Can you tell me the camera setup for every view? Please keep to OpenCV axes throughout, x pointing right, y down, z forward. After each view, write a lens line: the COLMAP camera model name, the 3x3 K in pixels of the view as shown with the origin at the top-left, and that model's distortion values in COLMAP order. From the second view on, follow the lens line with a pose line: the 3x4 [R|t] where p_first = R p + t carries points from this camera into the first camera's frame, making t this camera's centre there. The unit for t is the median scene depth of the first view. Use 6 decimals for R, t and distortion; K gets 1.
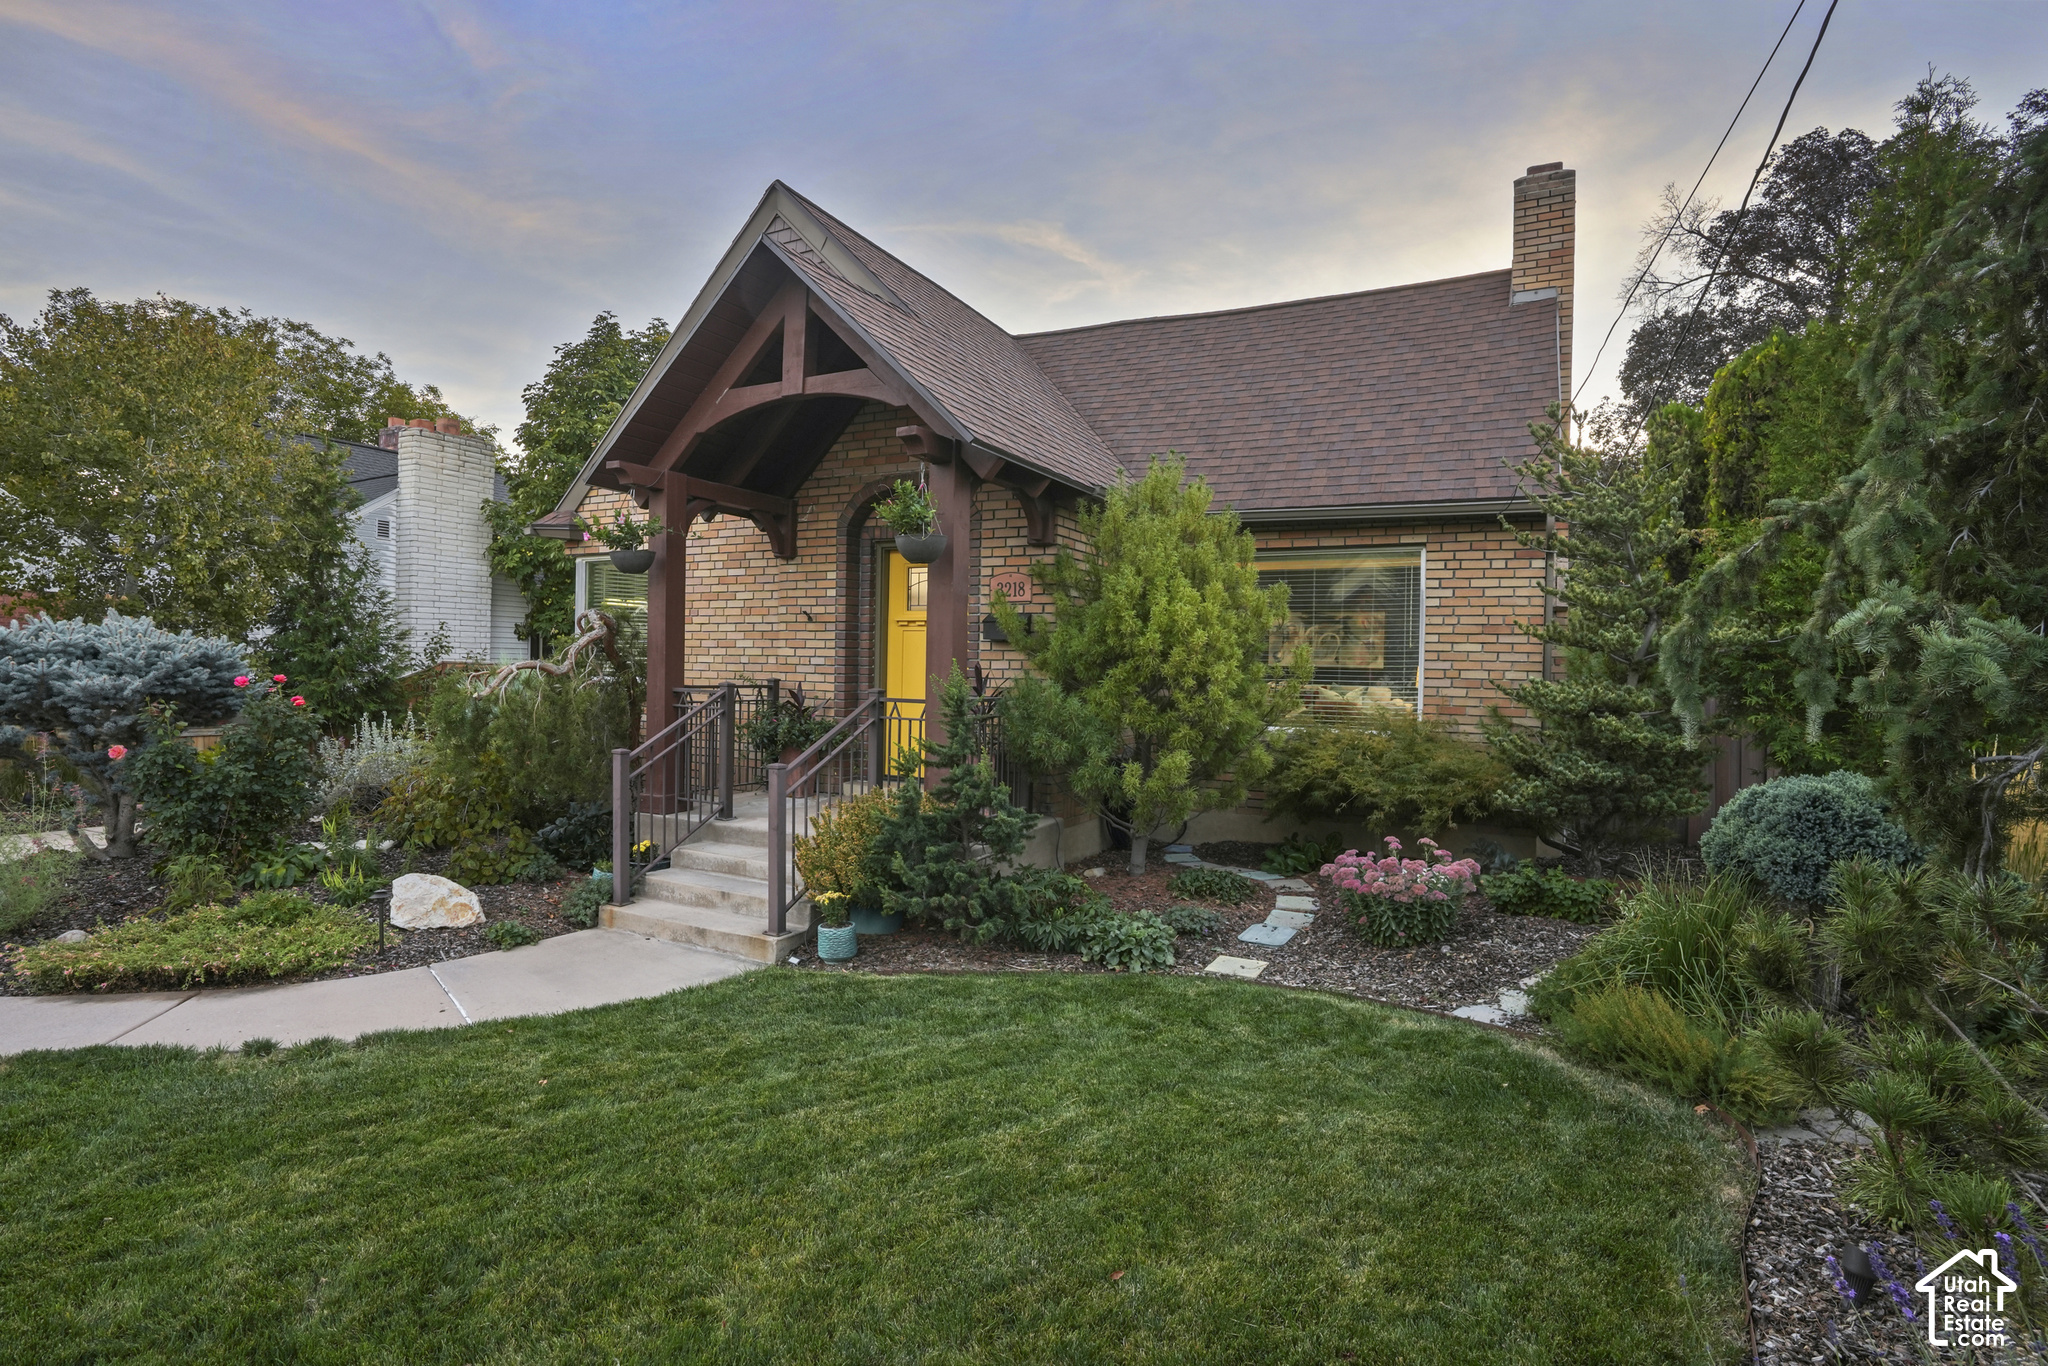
lens RADIAL K [[1008.7, 0, 1017.0], [0, 1008.7, 687.6], [0, 0, 1]] dist [-0.059685, 0.028816]
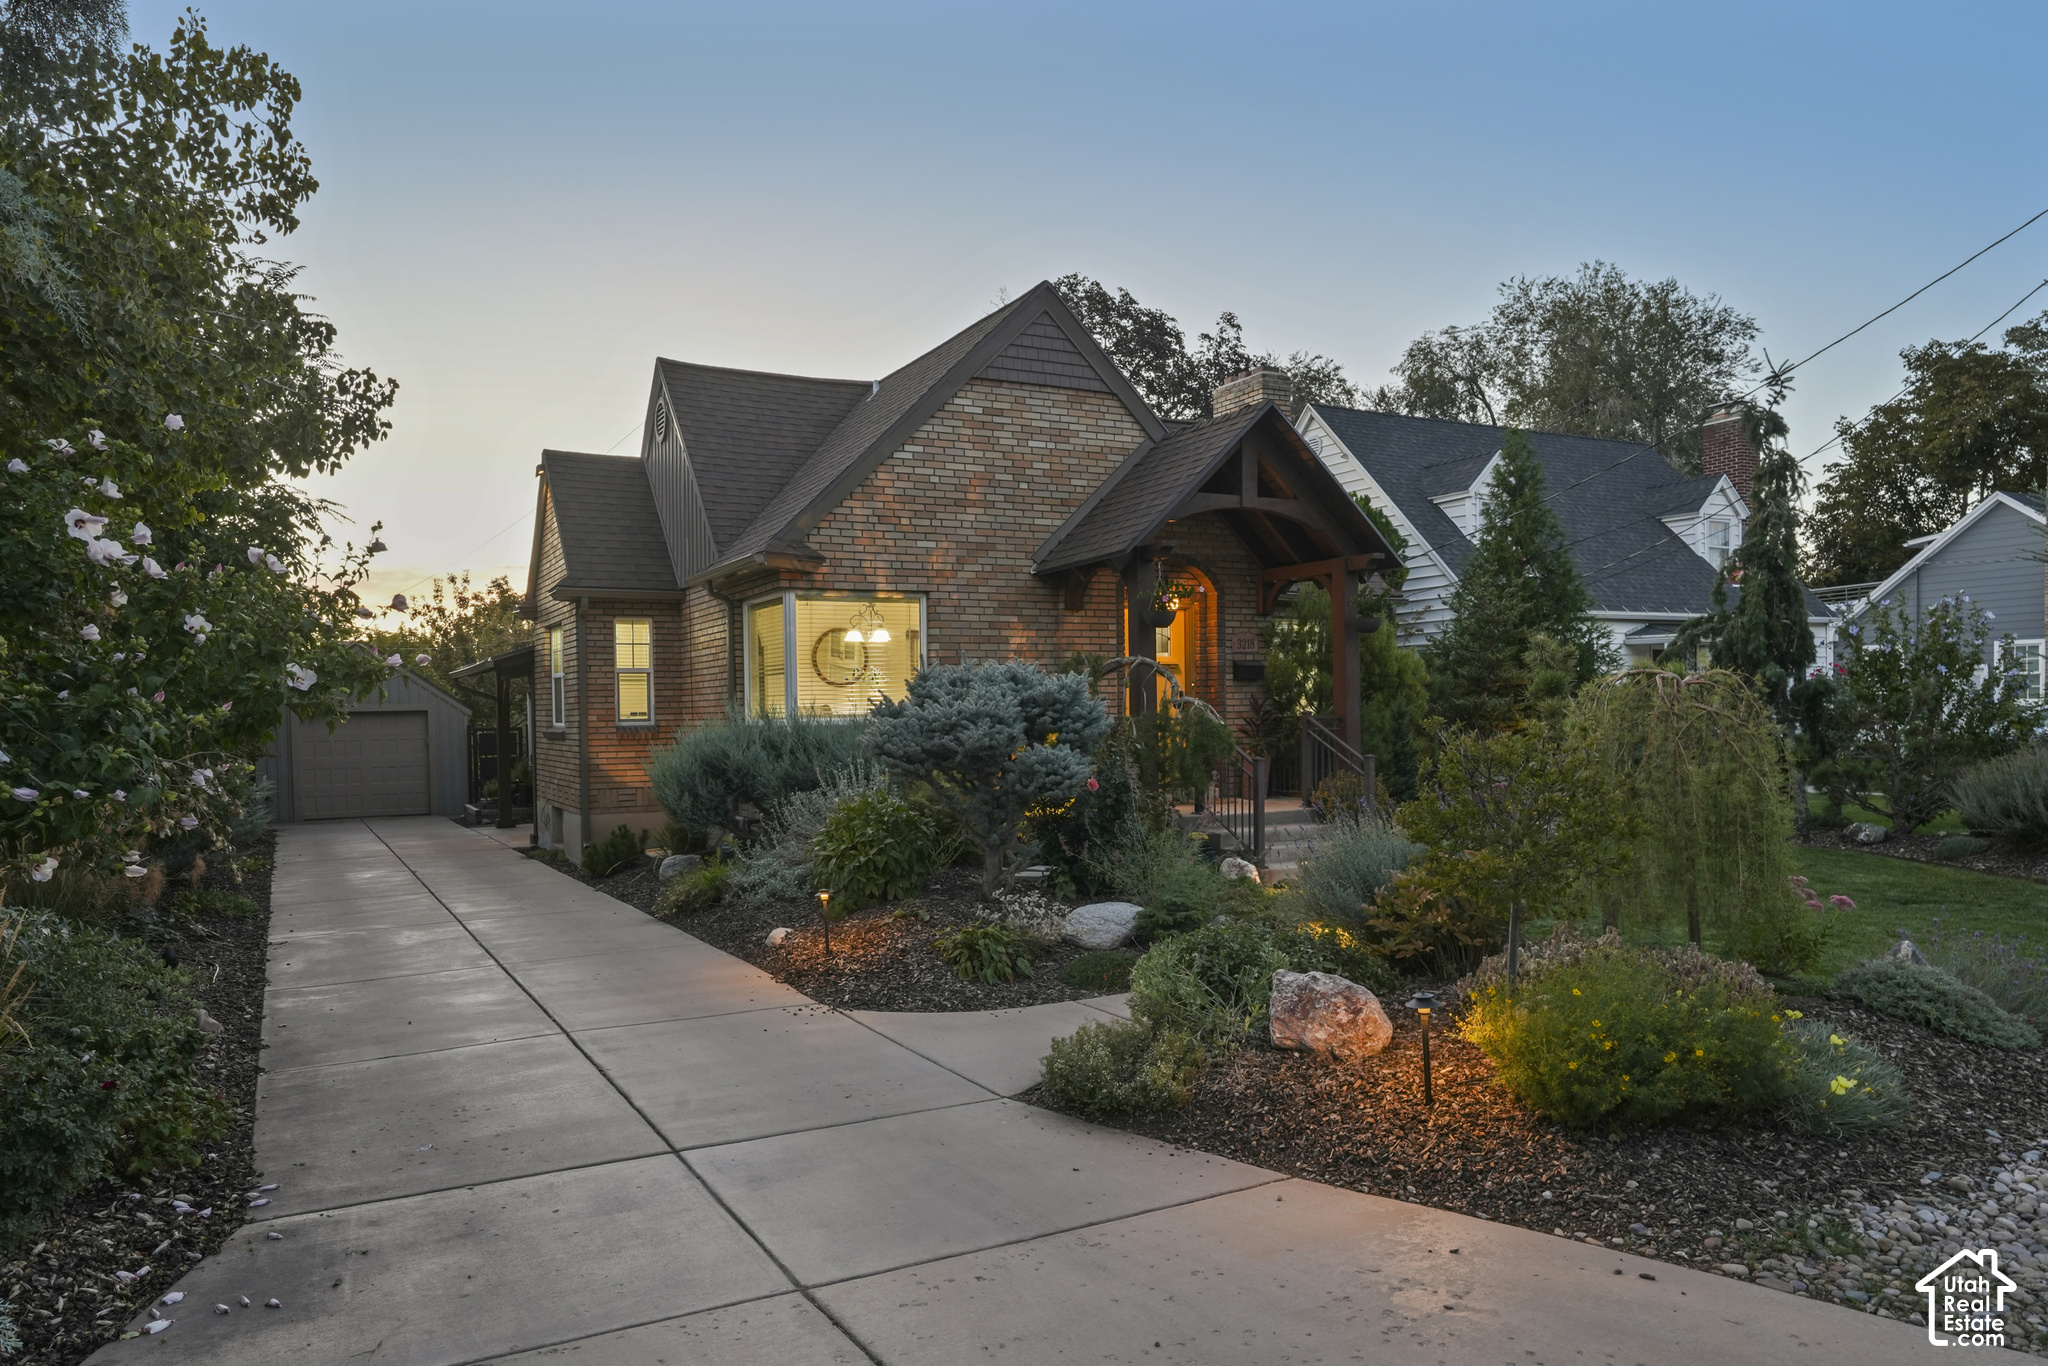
lens RADIAL K [[1315.3, 0, 1029.4], [0, 1315.3, 741.7], [0, 0, 1]] dist [-0.001402, -0.000096]
pose [[0.570363, -0.045972, 0.820105, -1.589498], [0.041038, 0.998781, 0.027447, -0.019380], [-0.820367, 0.018000, 0.571554, 0.160045]]
